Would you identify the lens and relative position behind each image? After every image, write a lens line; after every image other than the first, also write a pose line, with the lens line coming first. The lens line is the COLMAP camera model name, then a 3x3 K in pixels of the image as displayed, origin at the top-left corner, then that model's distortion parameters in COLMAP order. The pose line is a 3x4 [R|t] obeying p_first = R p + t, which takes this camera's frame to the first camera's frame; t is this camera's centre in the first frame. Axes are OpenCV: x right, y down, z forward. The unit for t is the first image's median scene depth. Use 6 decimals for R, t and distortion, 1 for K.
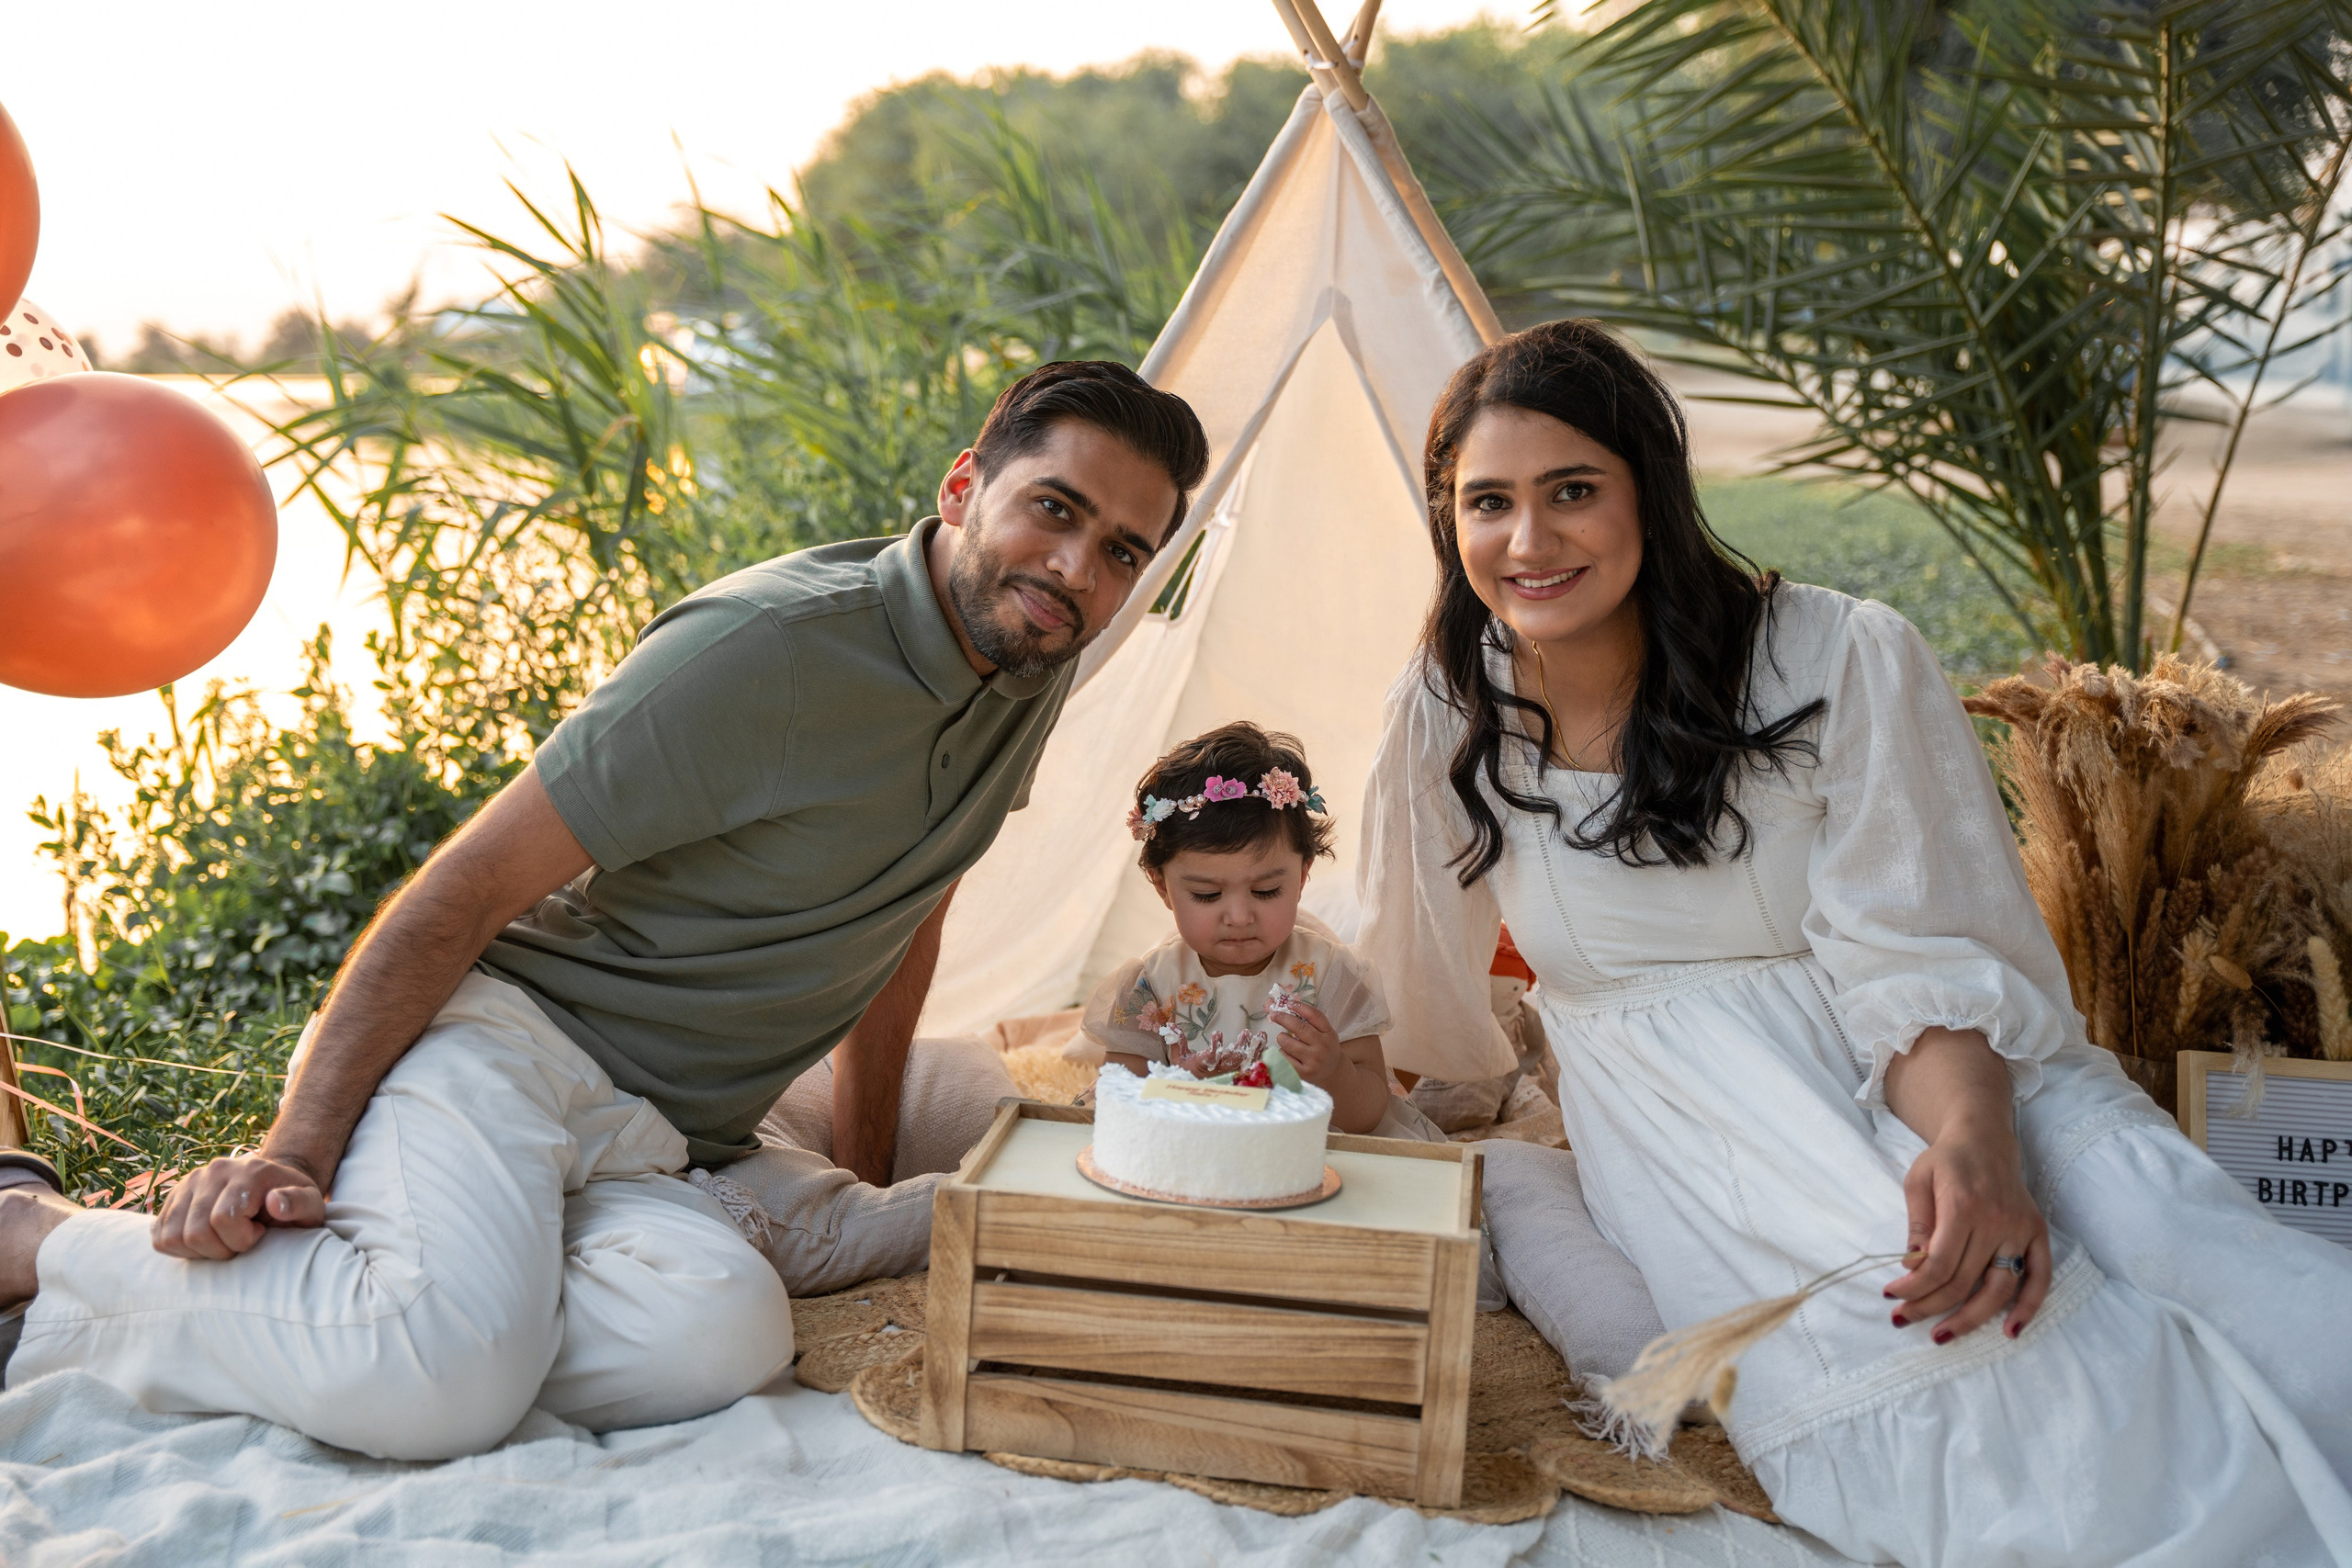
lens RADIAL K [[3032.1, 0, 1144.0], [0, 3032.1, 795.9], [0, 0, 1]] dist [0.024044, 0.000000]
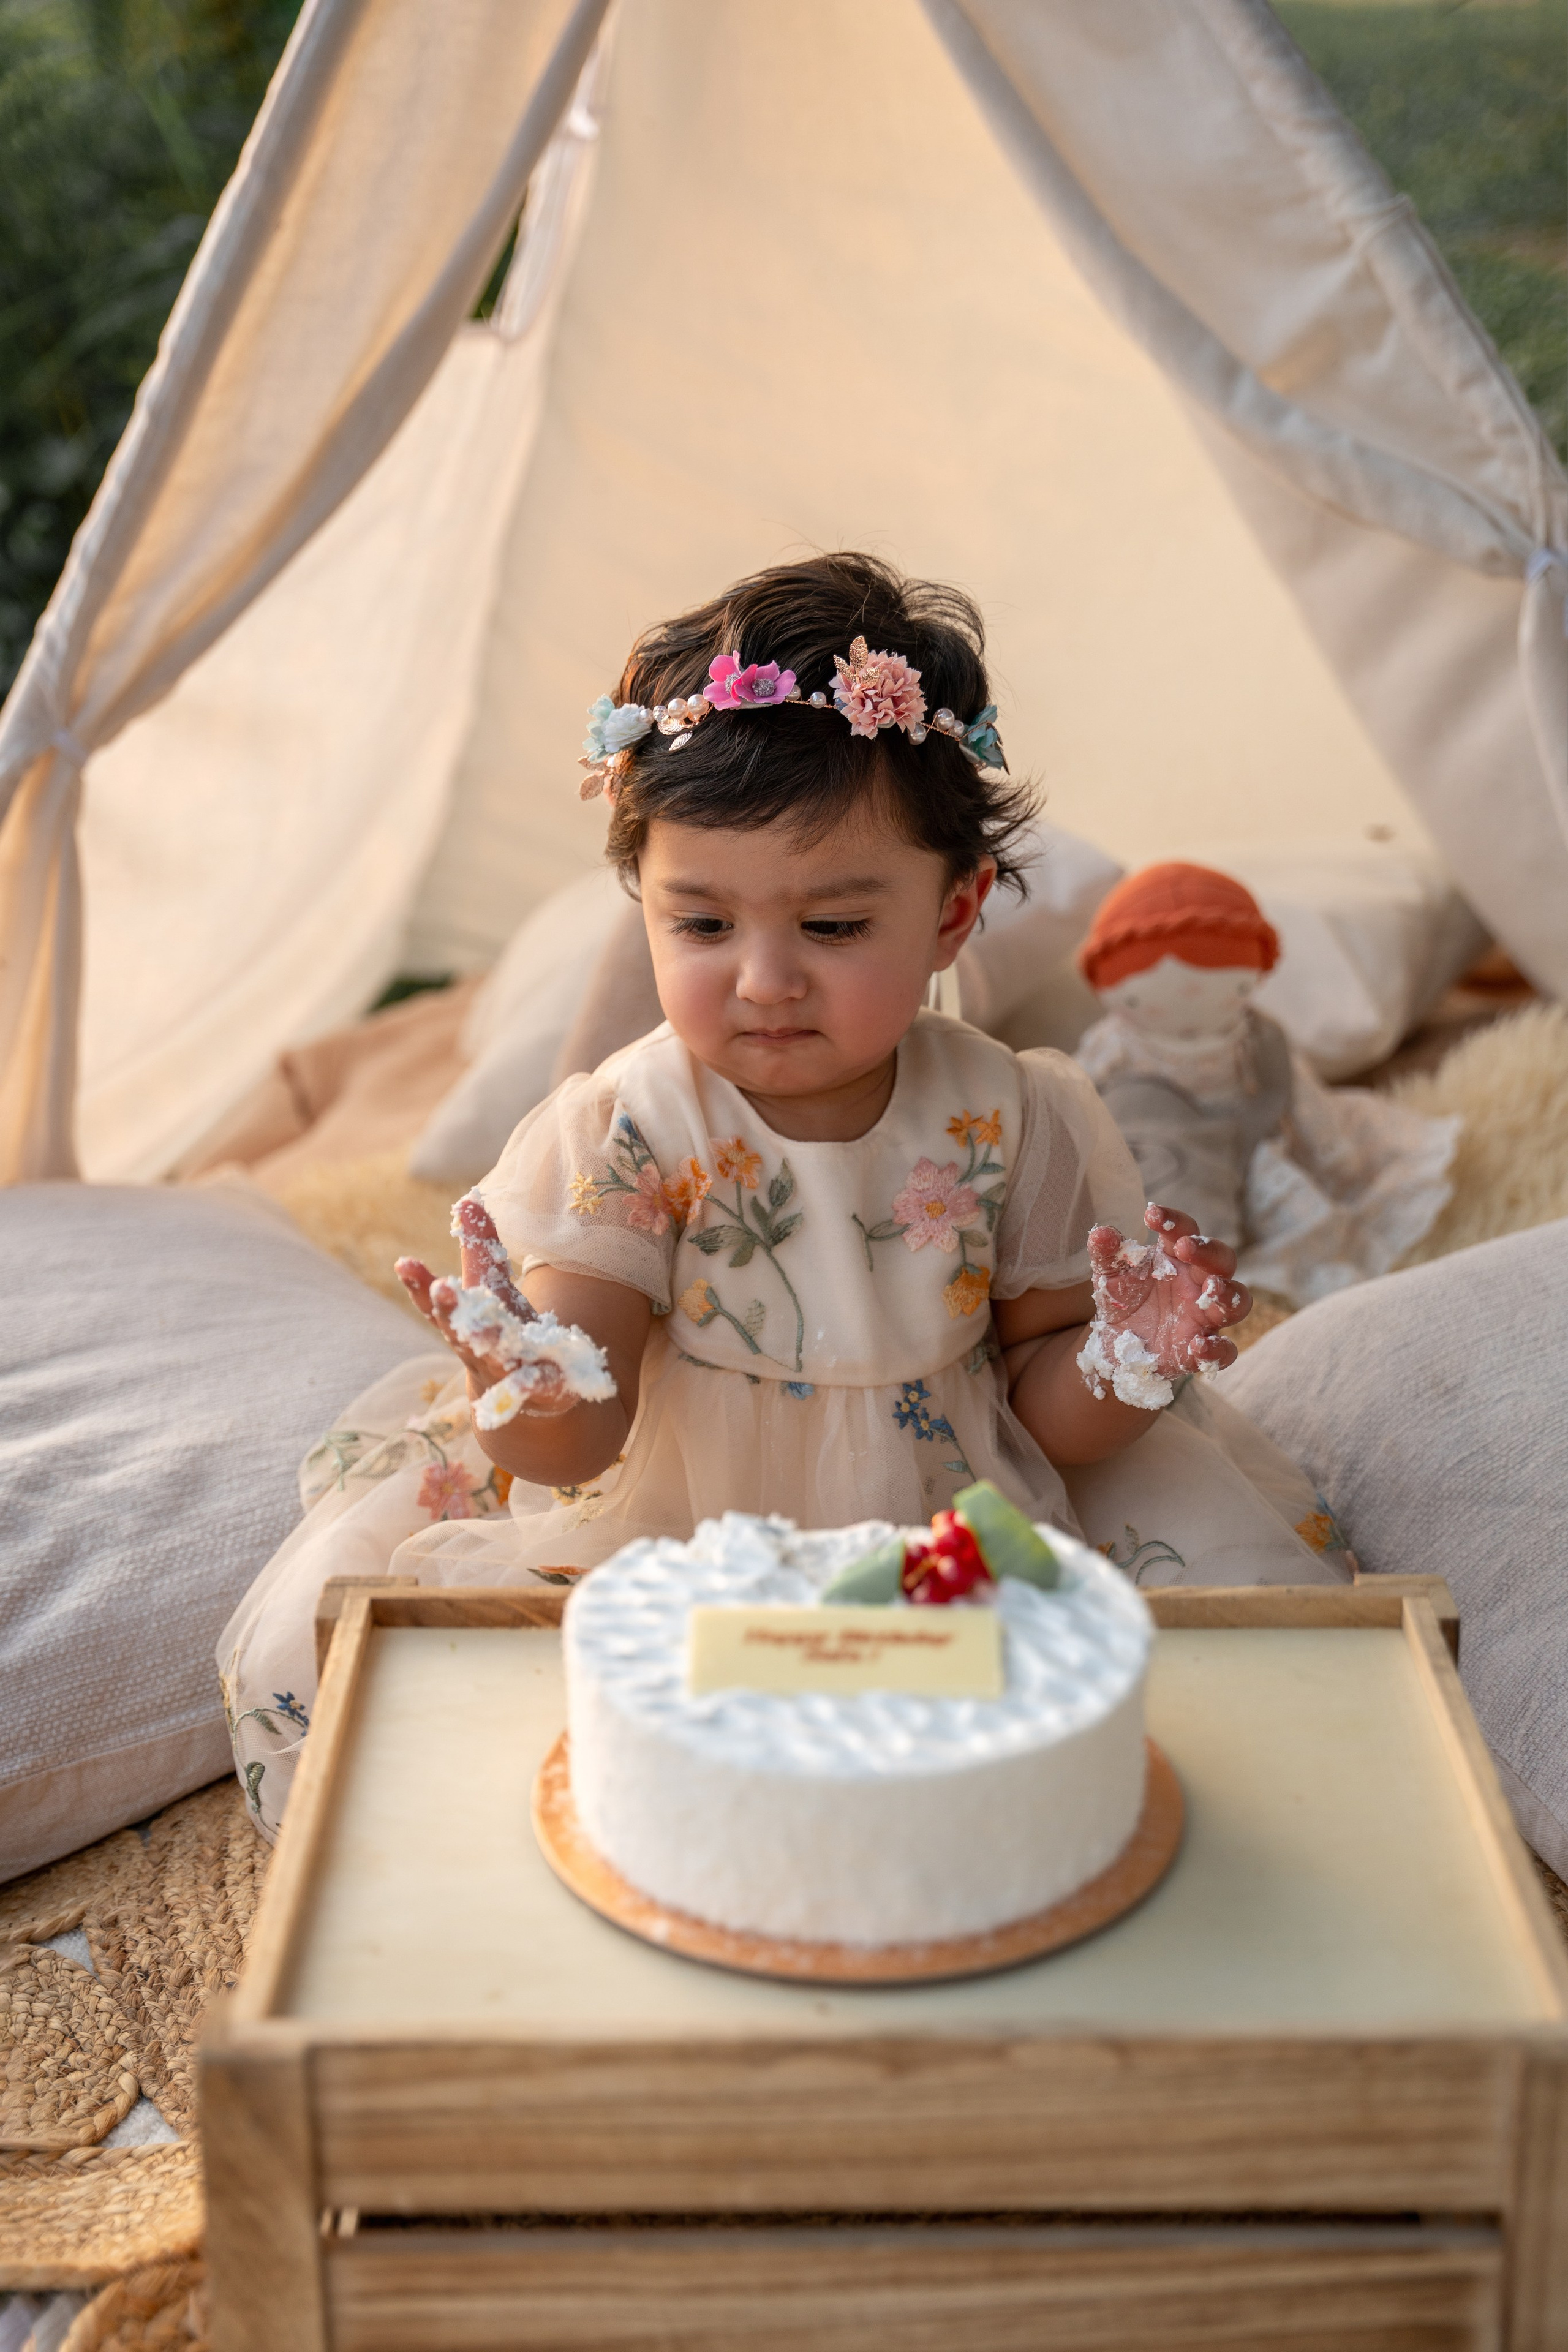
lens RADIAL K [[3295.3, 0, 779.0], [0, 3295.3, 1232.8], [0, 0, 1]] dist [0.112156, 0.000000]
pose [[0.989480, -0.114258, 0.088742, -0.021022], [0.090338, 0.967086, 0.237873, -0.059831], [-0.113000, -0.227354, 0.967234, 0.599286]]
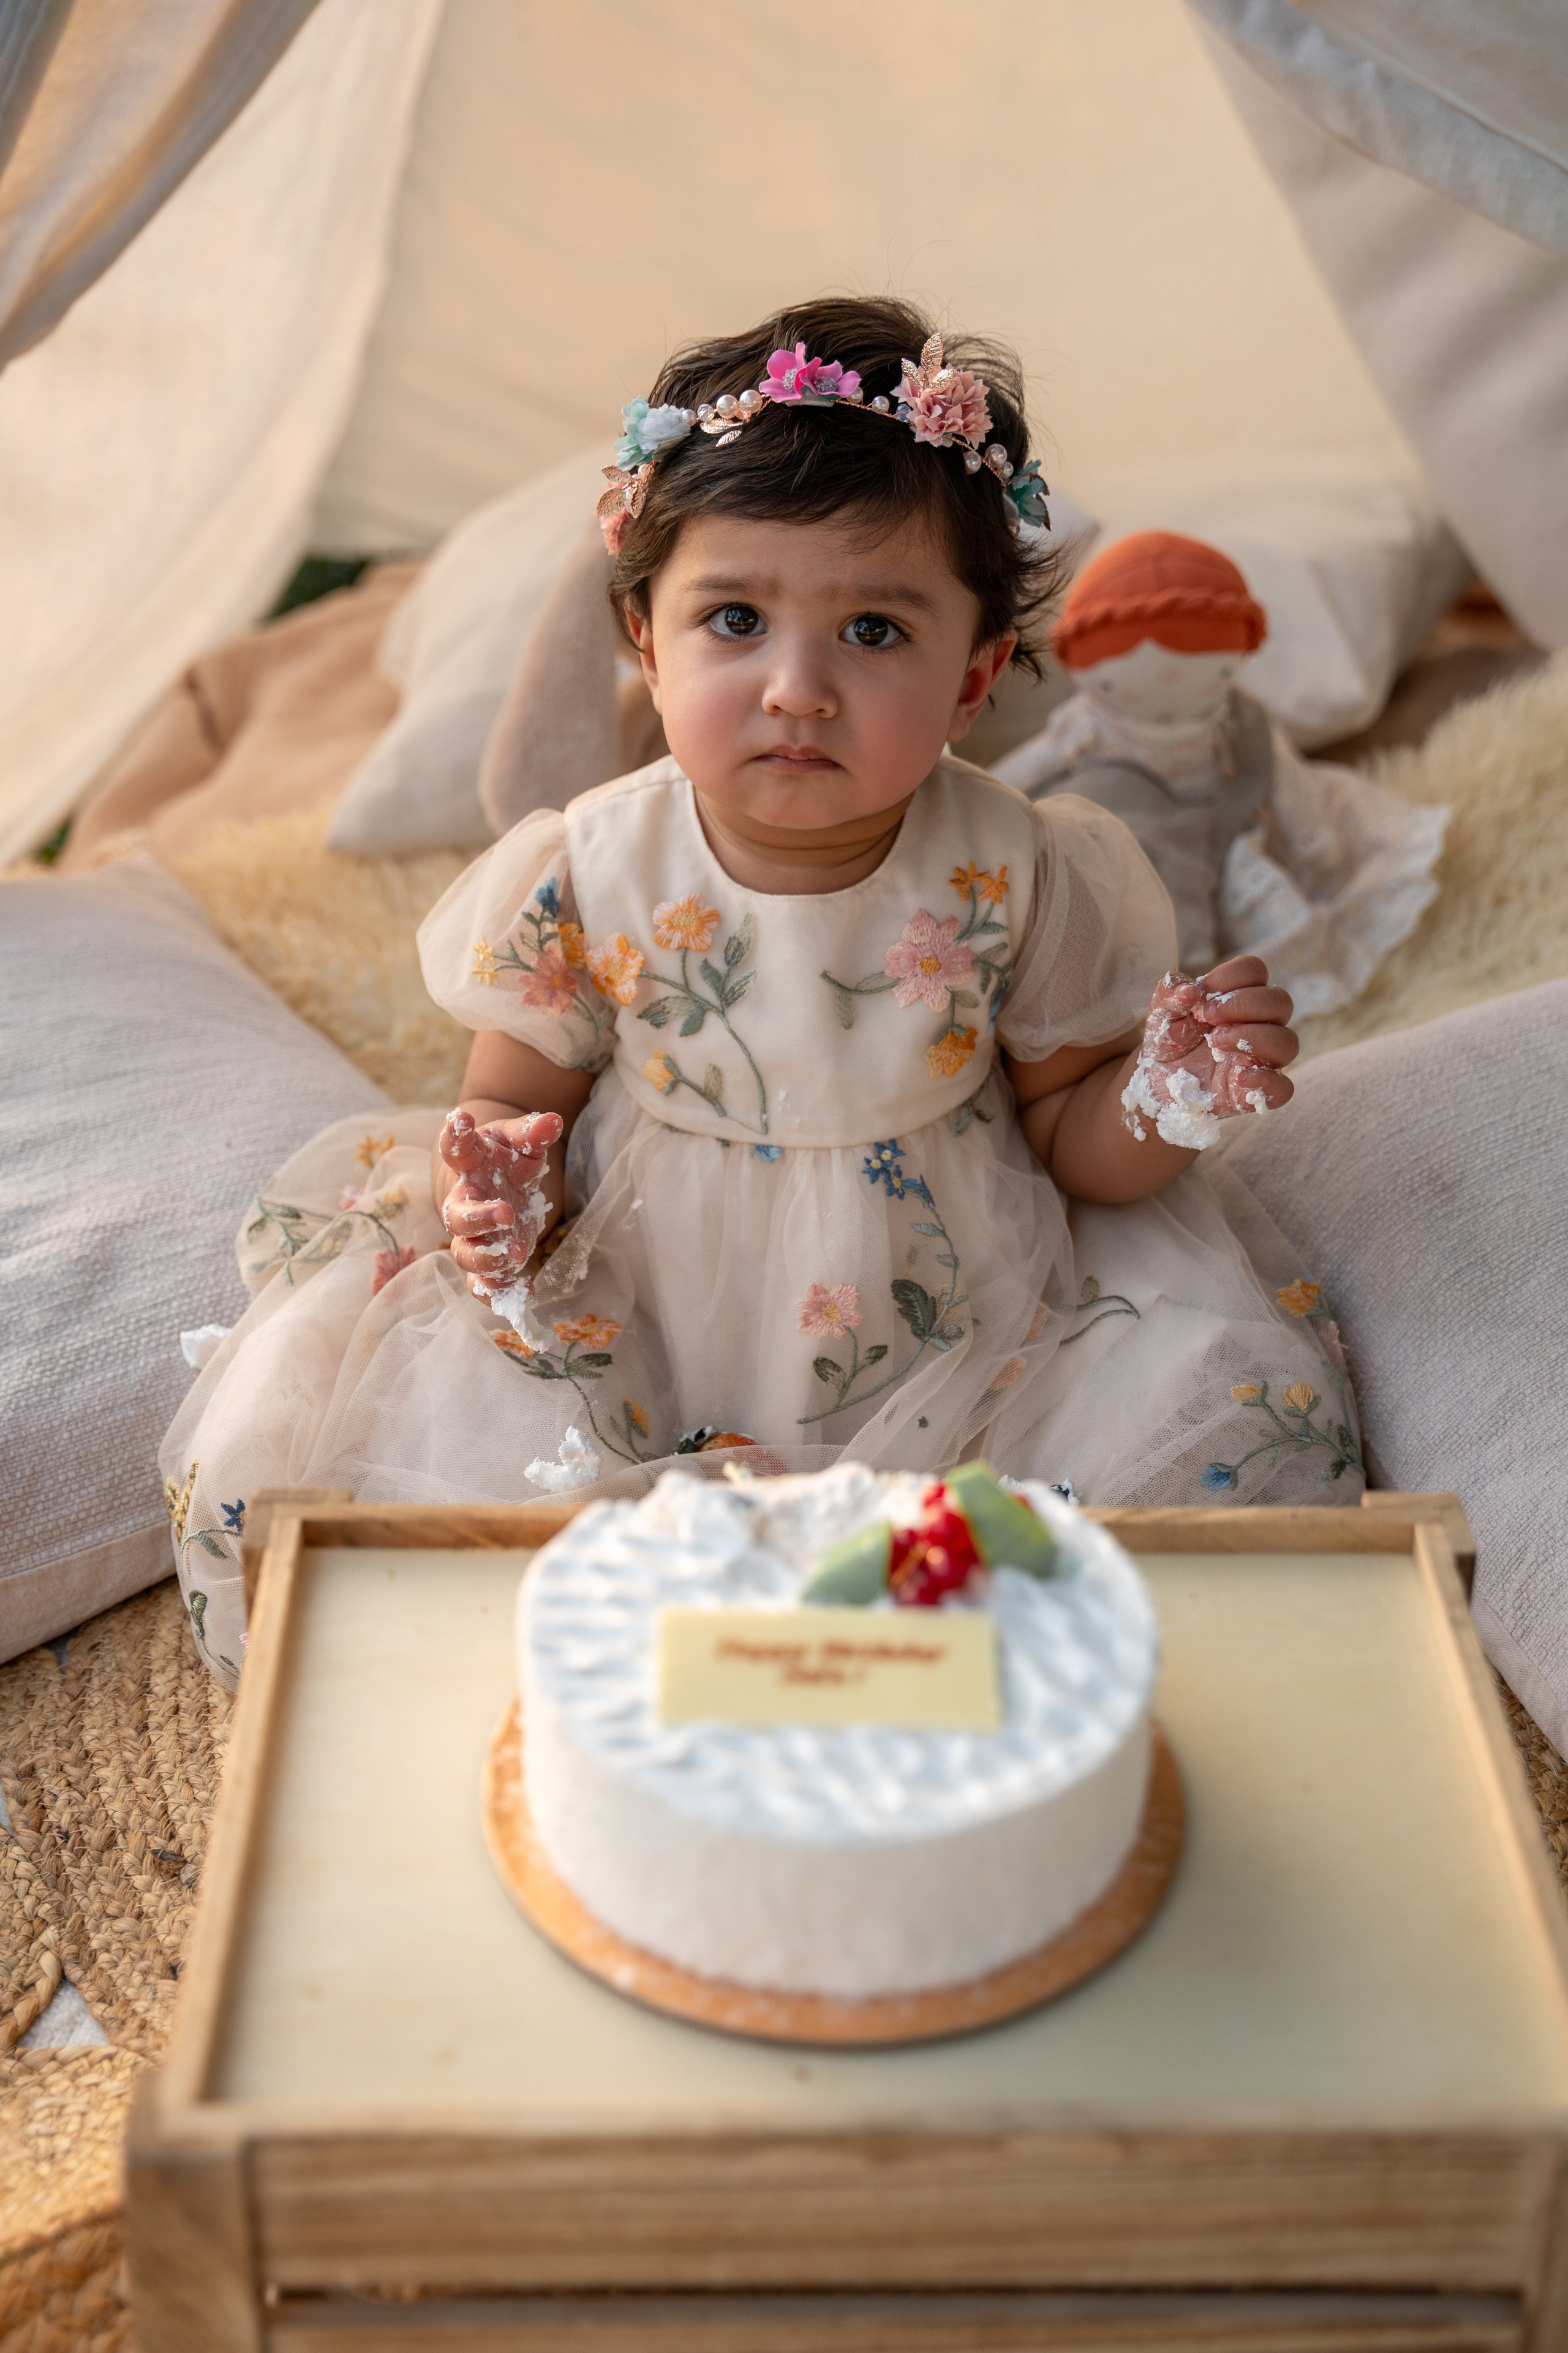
lens RADIAL K [[3296.4, 0, 783.9], [0, 3296.4, 1177.2], [0, 0, 1]] dist [0.112156, 0.000000]
pose [[0.987720, -0.120786, 0.099092, -0.017592], [0.072716, 0.916792, 0.392688, -0.114150], [-0.138277, -0.380660, 0.914318, 0.665715]]
